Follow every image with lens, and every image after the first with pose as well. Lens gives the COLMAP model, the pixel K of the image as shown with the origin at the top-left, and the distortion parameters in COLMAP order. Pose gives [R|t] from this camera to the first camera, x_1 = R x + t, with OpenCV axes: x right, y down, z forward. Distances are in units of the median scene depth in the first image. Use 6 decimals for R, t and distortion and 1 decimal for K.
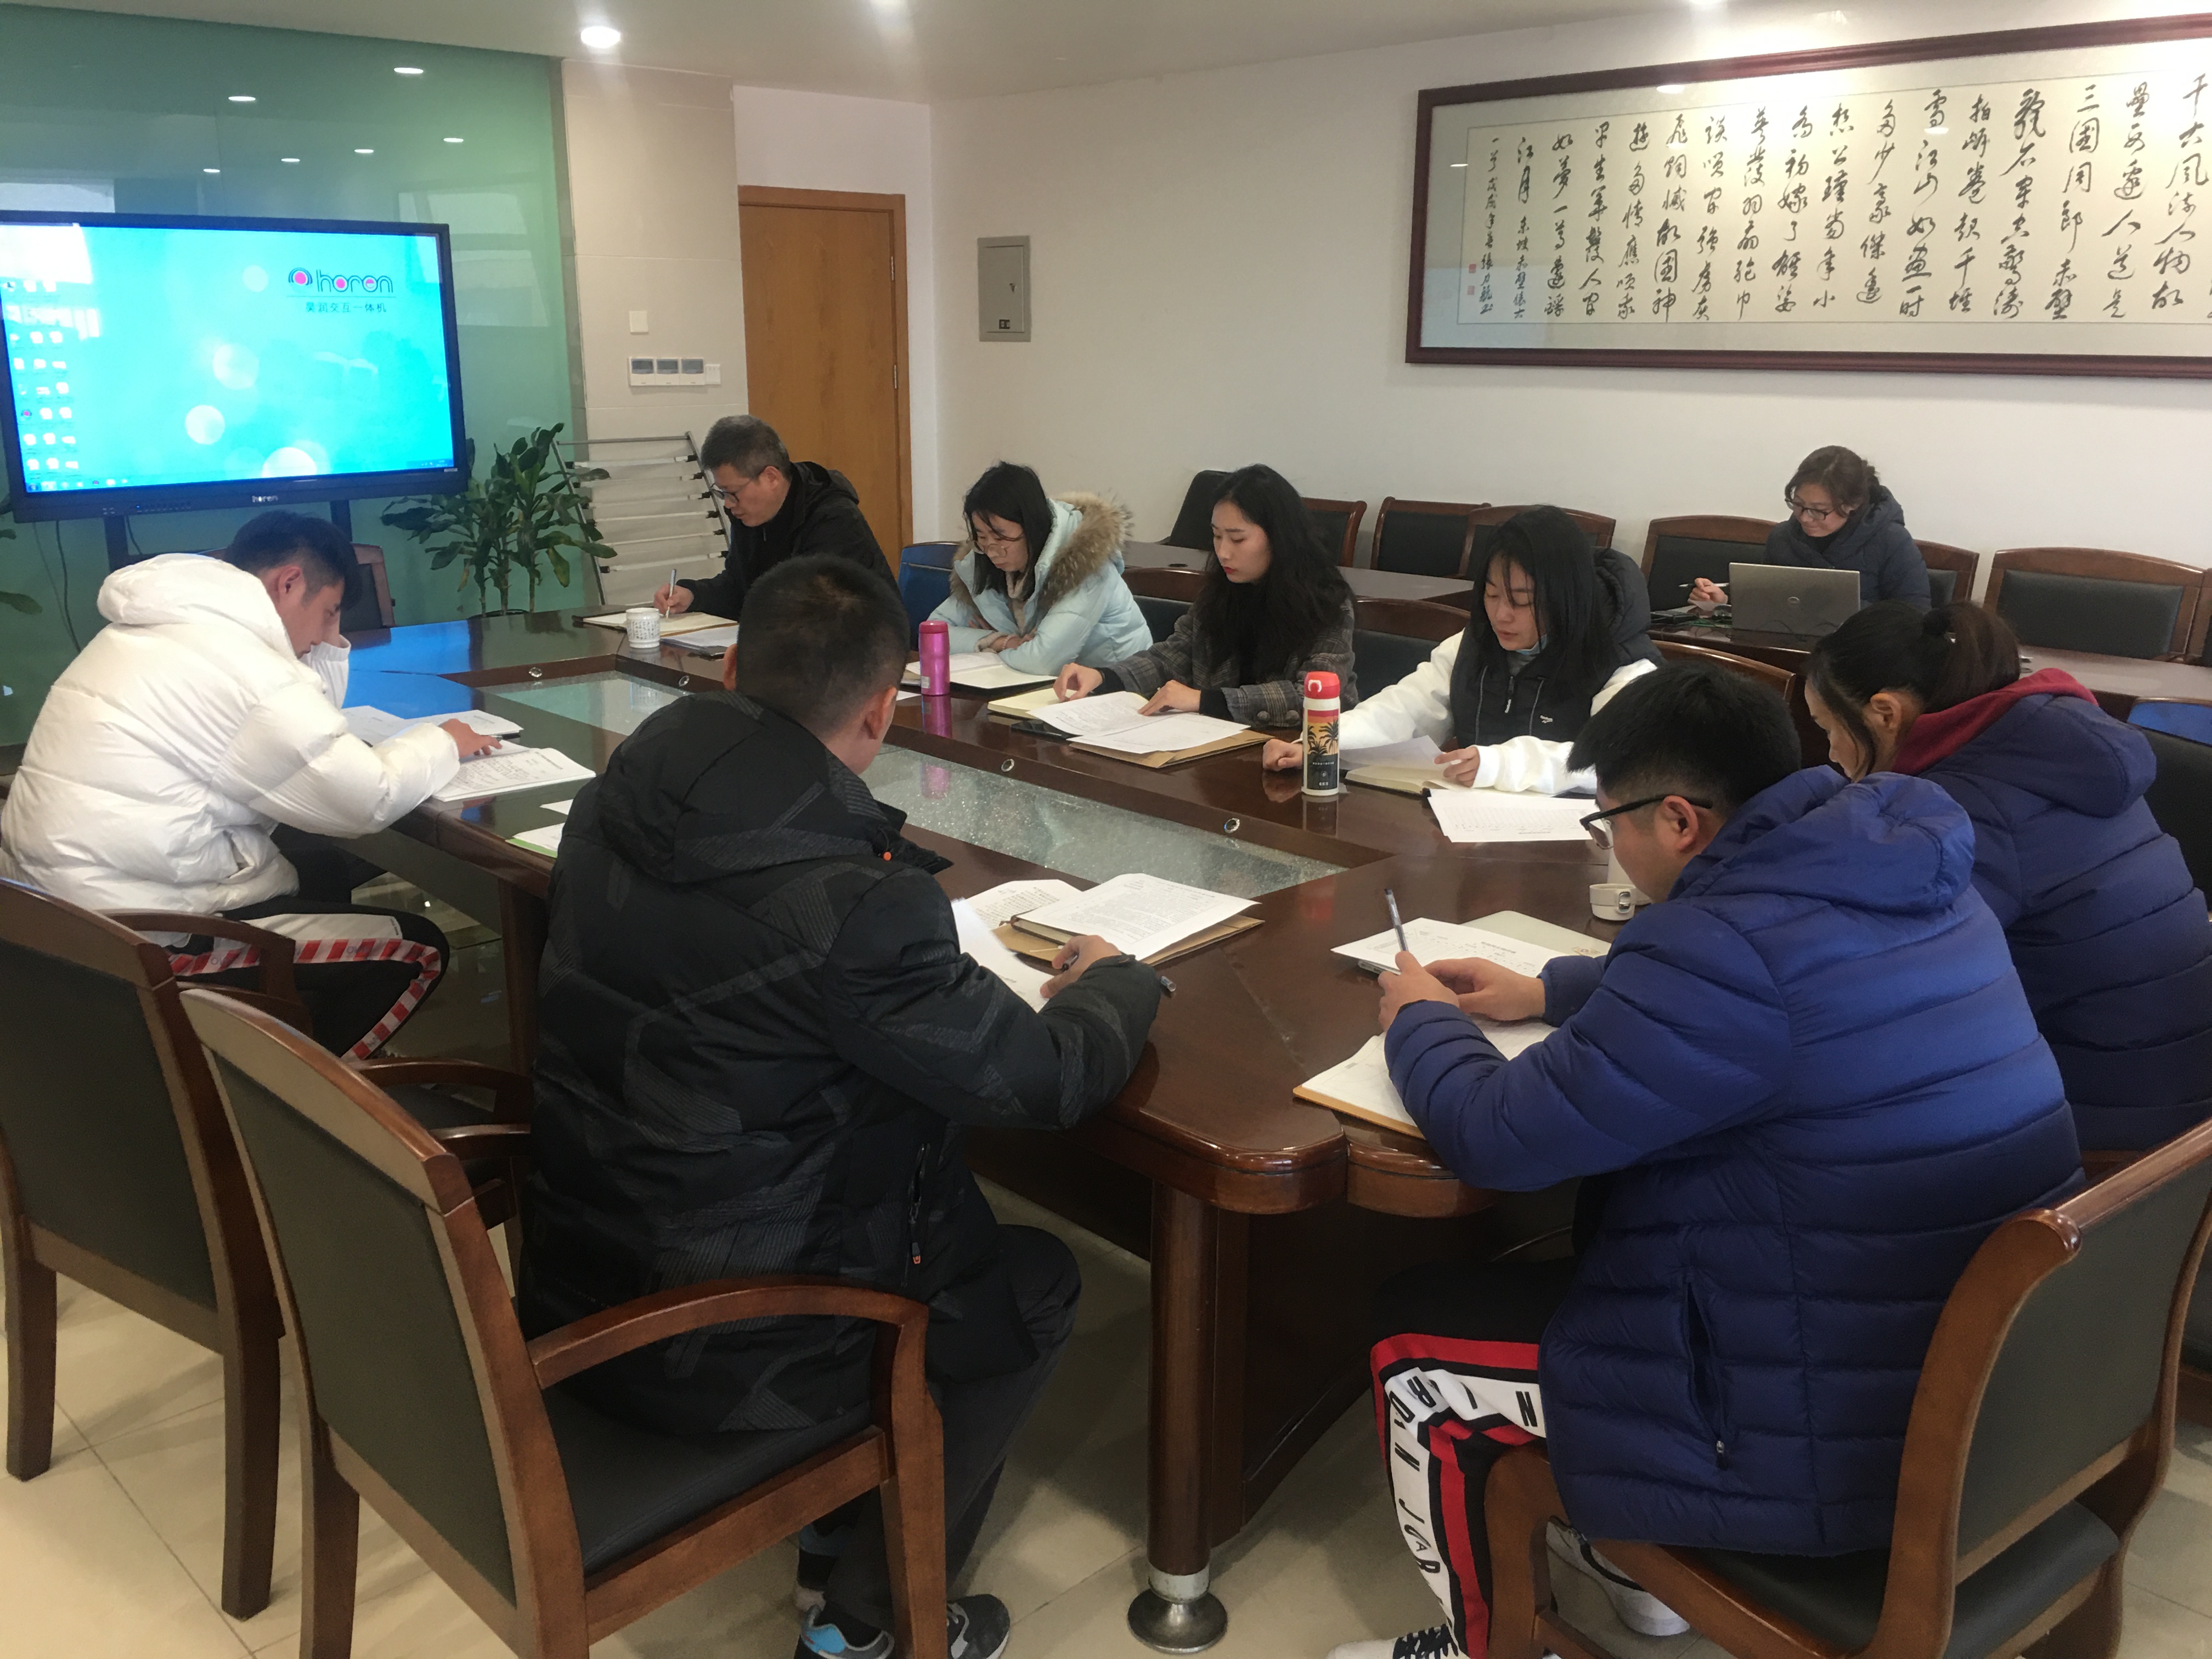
lens RADIAL K [[1880.6, 0, 1034.3], [0, 1880.6, 817.9], [0, 0, 1]] dist [0.085170, -0.121443]
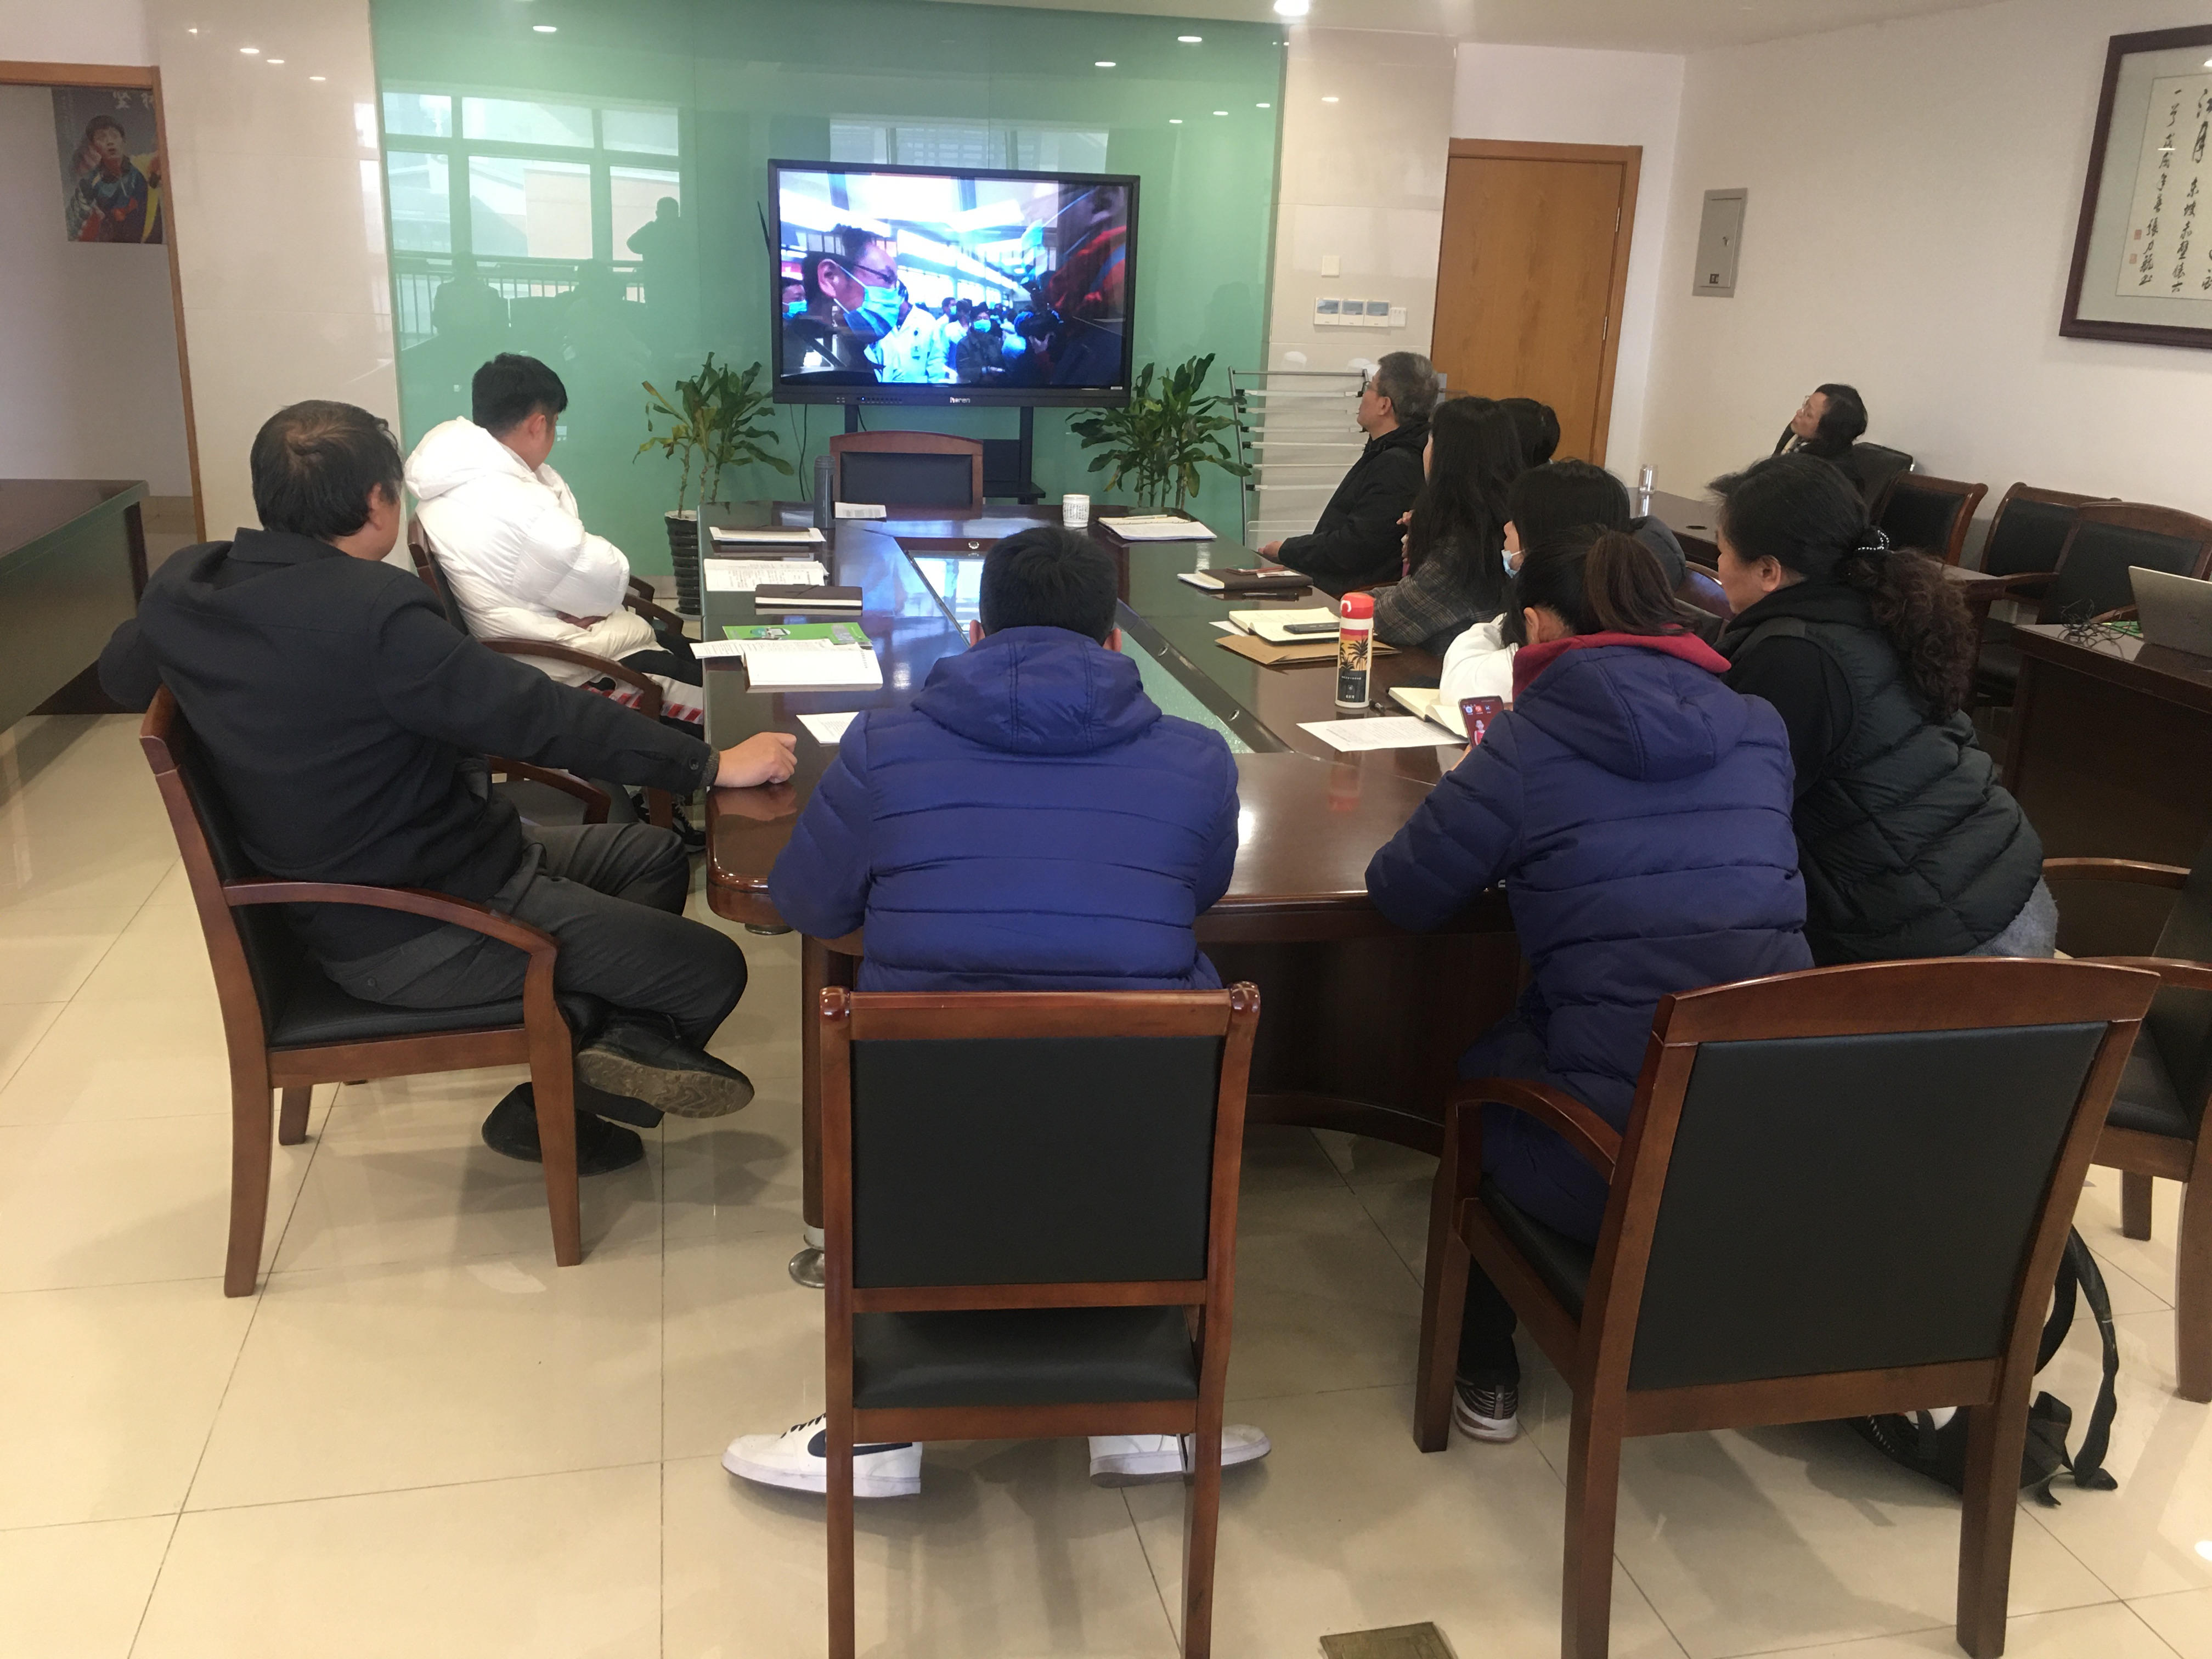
lens RADIAL K [[1880.6, 0, 1084.1], [0, 1880.6, 808.1], [0, 0, 1]] dist [0.085170, -0.121443]
pose [[0.858619, 0.173492, -0.482363, 0.296086], [-0.163284, 0.984536, 0.063459, -0.000817], [0.485913, 0.024275, 0.873670, -0.015388]]
